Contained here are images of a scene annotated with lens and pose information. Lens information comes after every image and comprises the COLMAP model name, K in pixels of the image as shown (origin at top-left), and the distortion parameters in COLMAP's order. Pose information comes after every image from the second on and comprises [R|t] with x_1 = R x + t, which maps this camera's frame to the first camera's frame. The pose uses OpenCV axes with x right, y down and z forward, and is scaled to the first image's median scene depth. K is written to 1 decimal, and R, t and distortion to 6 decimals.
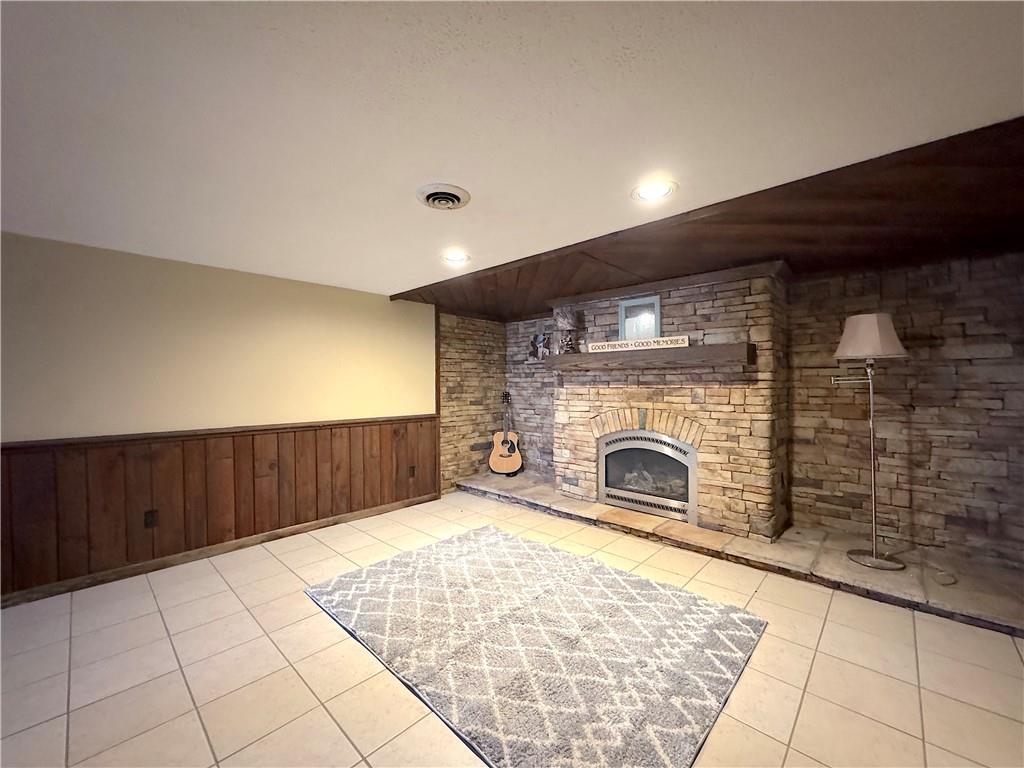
lens RADIAL K [[407.4, 0, 510.5], [0, 407.4, 383.2], [0, 0, 1]] dist [-0.004480, 0.000098]
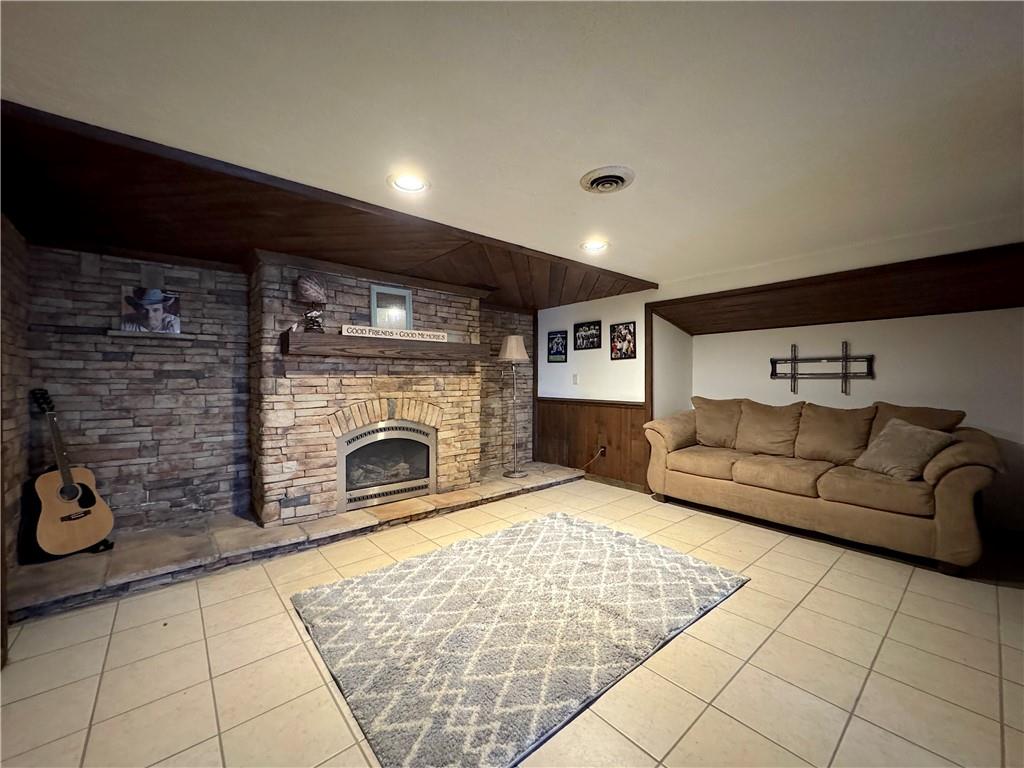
lens RADIAL K [[407.4, 0, 510.5], [0, 407.4, 384.0], [0, 0, 1]] dist [-0.004480, 0.000098]
pose [[0.112381, -0.003910, 0.993658, -0.642636], [0.003282, 0.999988, 0.003564, 0.024563], [-0.993660, 0.002860, 0.112392, 0.603246]]
